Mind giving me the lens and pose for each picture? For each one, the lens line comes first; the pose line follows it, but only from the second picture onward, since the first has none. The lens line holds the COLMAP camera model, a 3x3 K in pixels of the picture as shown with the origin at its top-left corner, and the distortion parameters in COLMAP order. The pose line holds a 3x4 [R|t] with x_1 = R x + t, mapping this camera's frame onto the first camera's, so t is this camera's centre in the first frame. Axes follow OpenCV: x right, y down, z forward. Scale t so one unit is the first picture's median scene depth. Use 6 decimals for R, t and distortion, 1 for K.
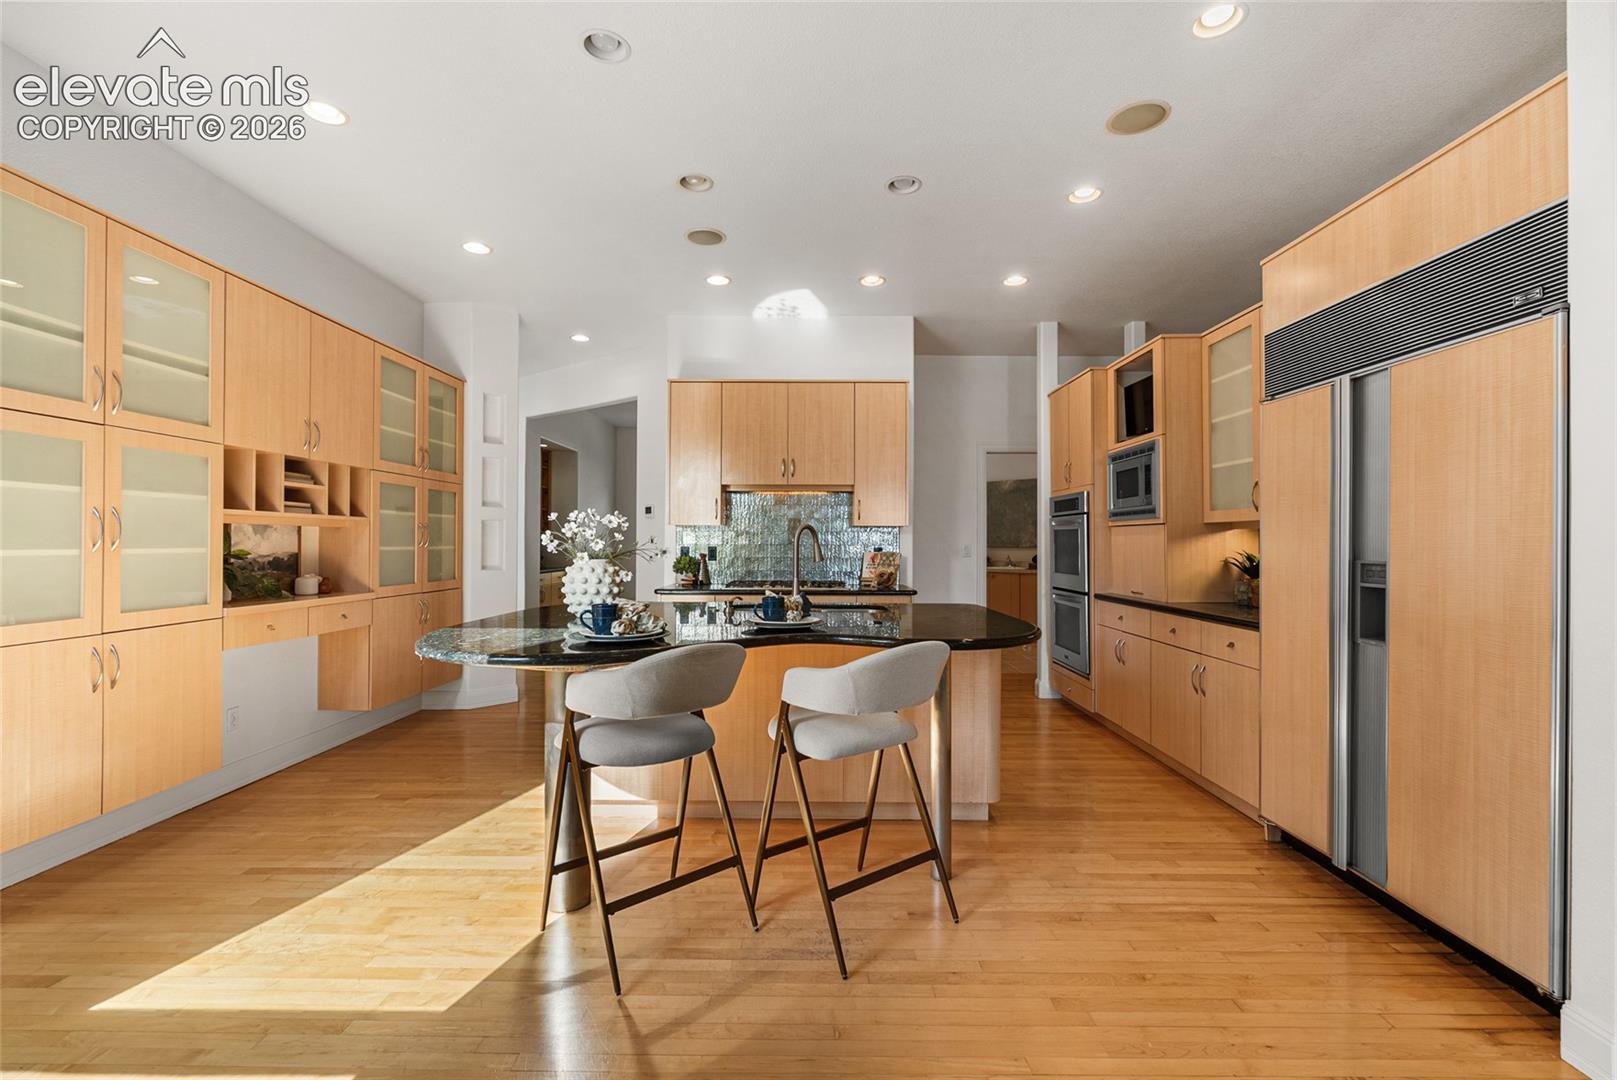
lens RADIAL K [[728.7, 0, 807.4], [0, 728.7, 540.9], [0, 0, 1]] dist [-0.000013, 0.000092]
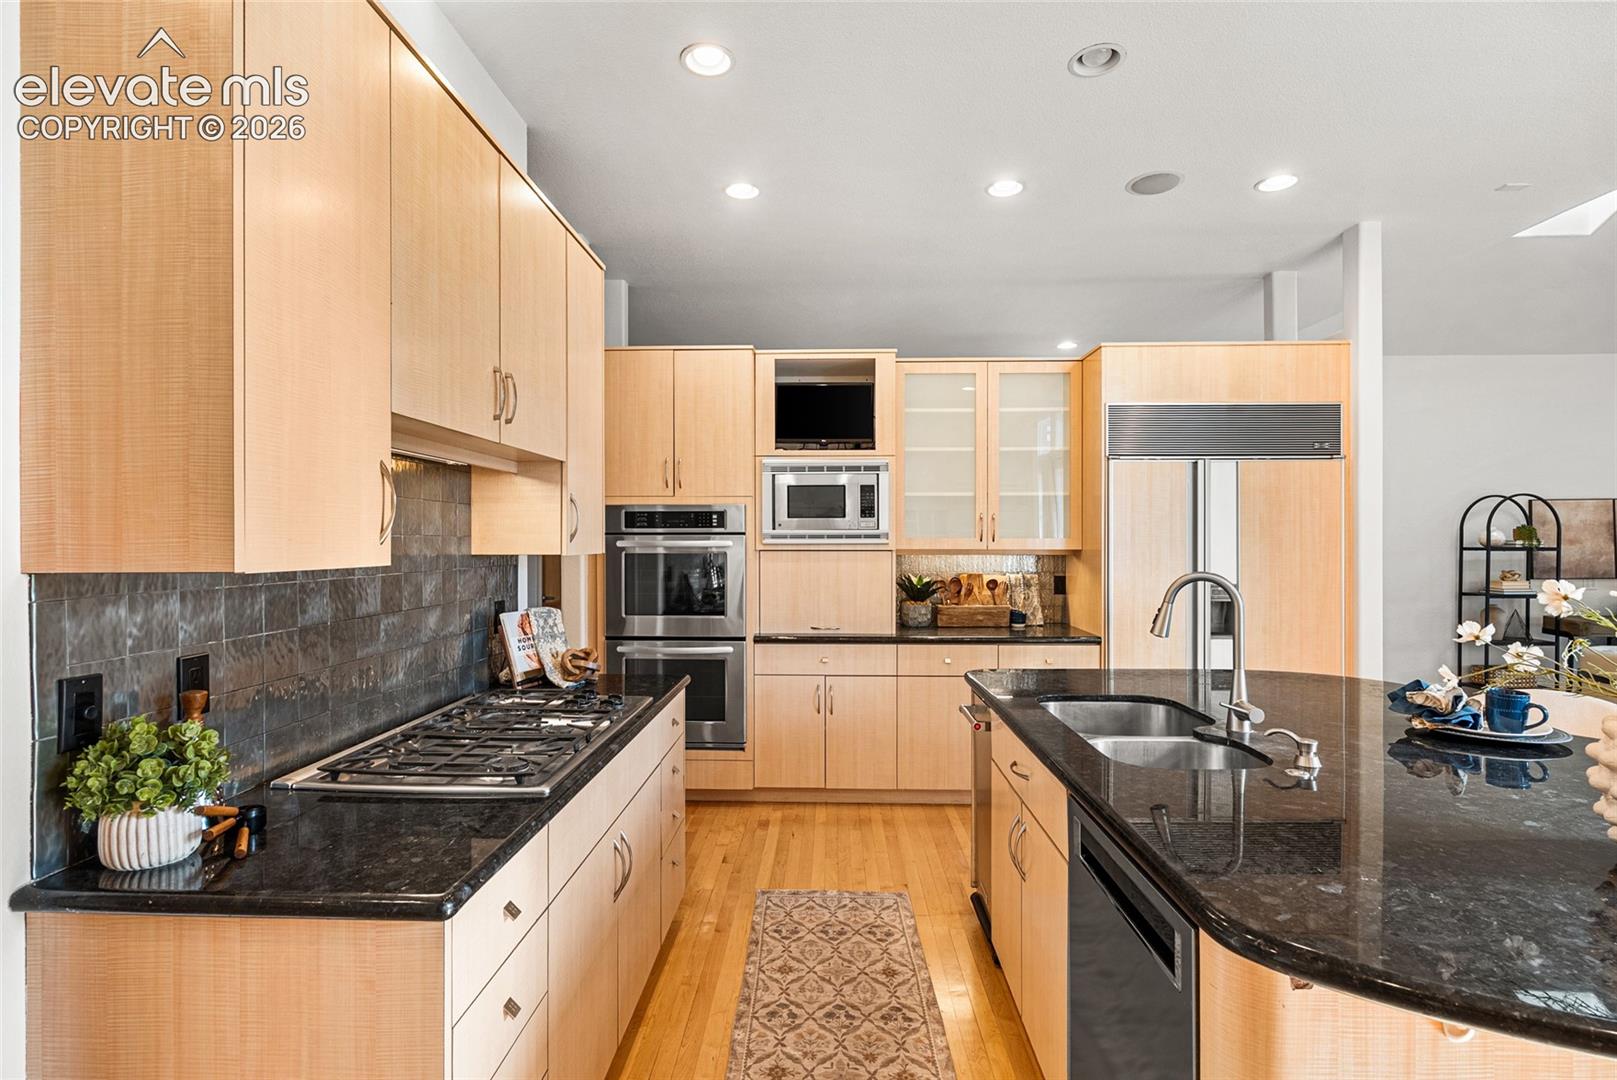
lens RADIAL K [[790.0, 0, 807.8], [0, 790.0, 548.3], [0, 0, 1]] dist [-0.000467, -0.000030]
pose [[0.017513, 0.005732, 0.999830, -0.662963], [-0.005284, 0.999970, -0.005640, -0.025493], [-0.999833, -0.005184, 0.017542, 1.365952]]
